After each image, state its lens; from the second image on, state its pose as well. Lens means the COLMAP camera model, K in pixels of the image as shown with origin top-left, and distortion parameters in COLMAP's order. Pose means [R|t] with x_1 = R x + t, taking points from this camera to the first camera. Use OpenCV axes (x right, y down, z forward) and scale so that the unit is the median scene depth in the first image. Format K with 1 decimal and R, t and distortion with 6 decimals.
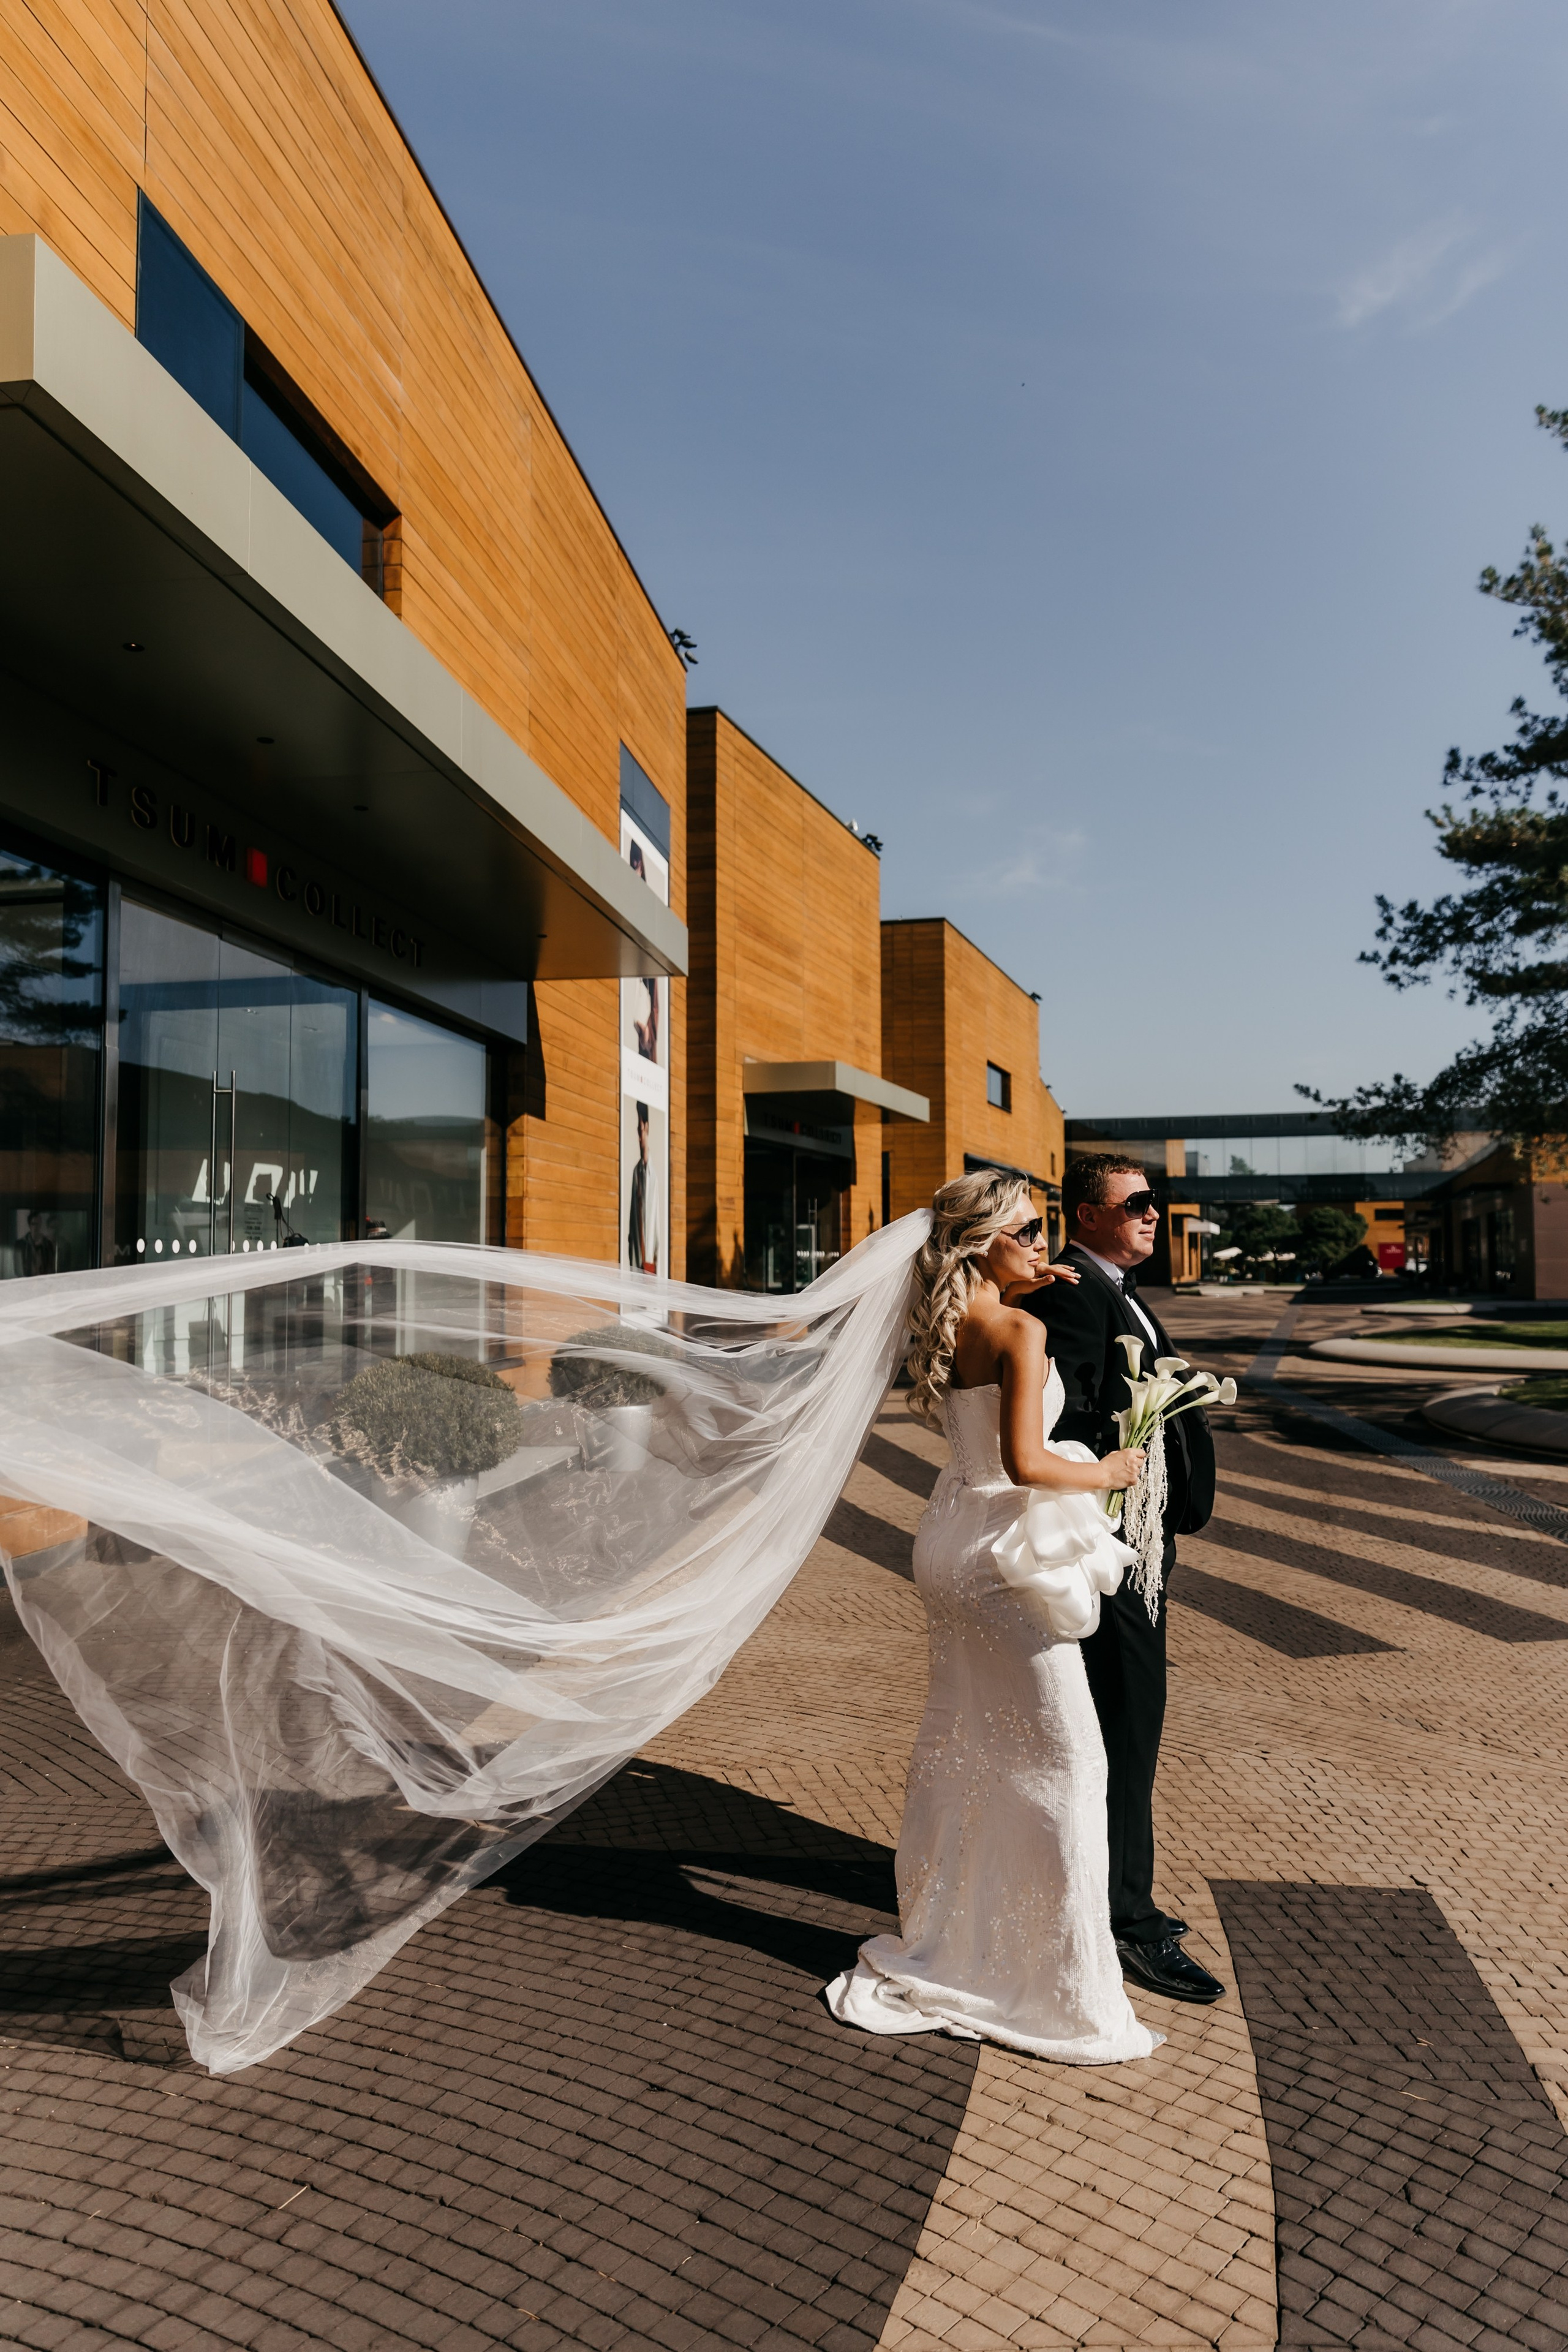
lens RADIAL K [[1599.3, 0, 784.0], [0, 1599.3, 1176.0], [0, 0, 1]] dist [0.076720, 0.001253]
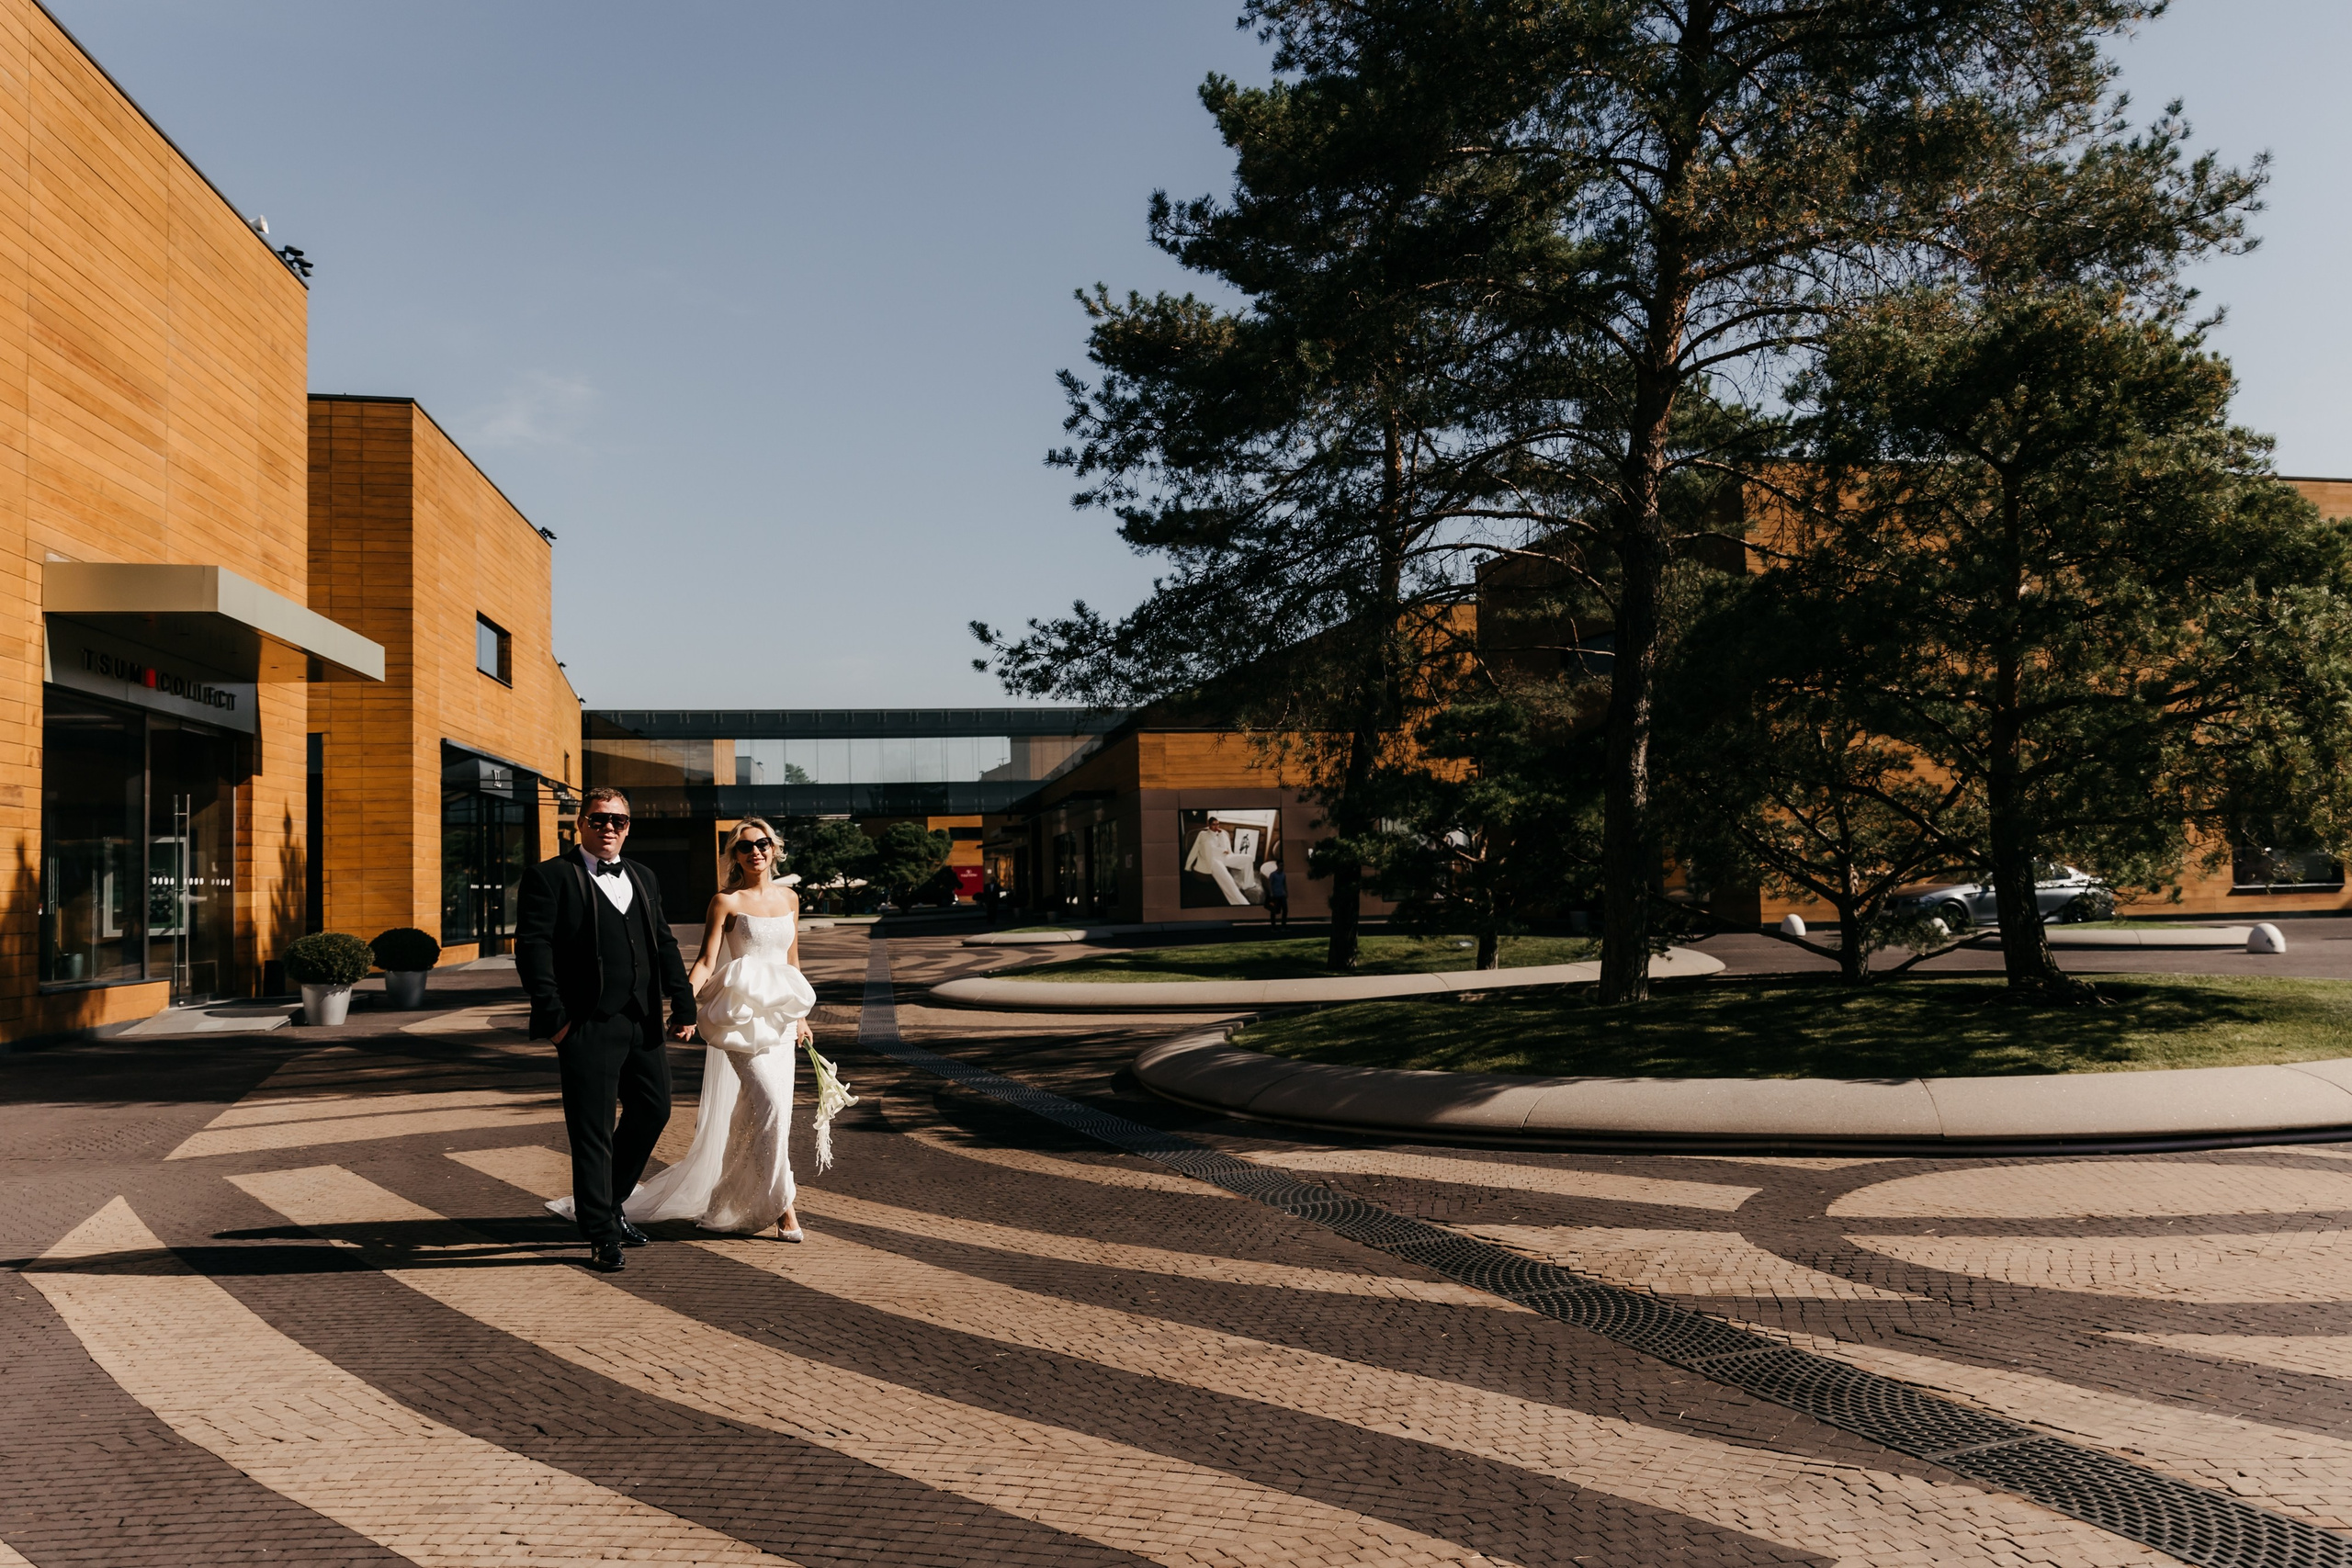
lens RADIAL K [[1790.2, 0, 1176.0], [0, 1790.2, 784.0], [0, 0, 1]] dist [0.006691, 0.005504]
pose [[0.877366, 0.009903, 0.479719, 0.021201], [-0.004199, 0.999907, -0.012962, 0.016901], [-0.479803, 0.009358, 0.877326, 0.180045]]
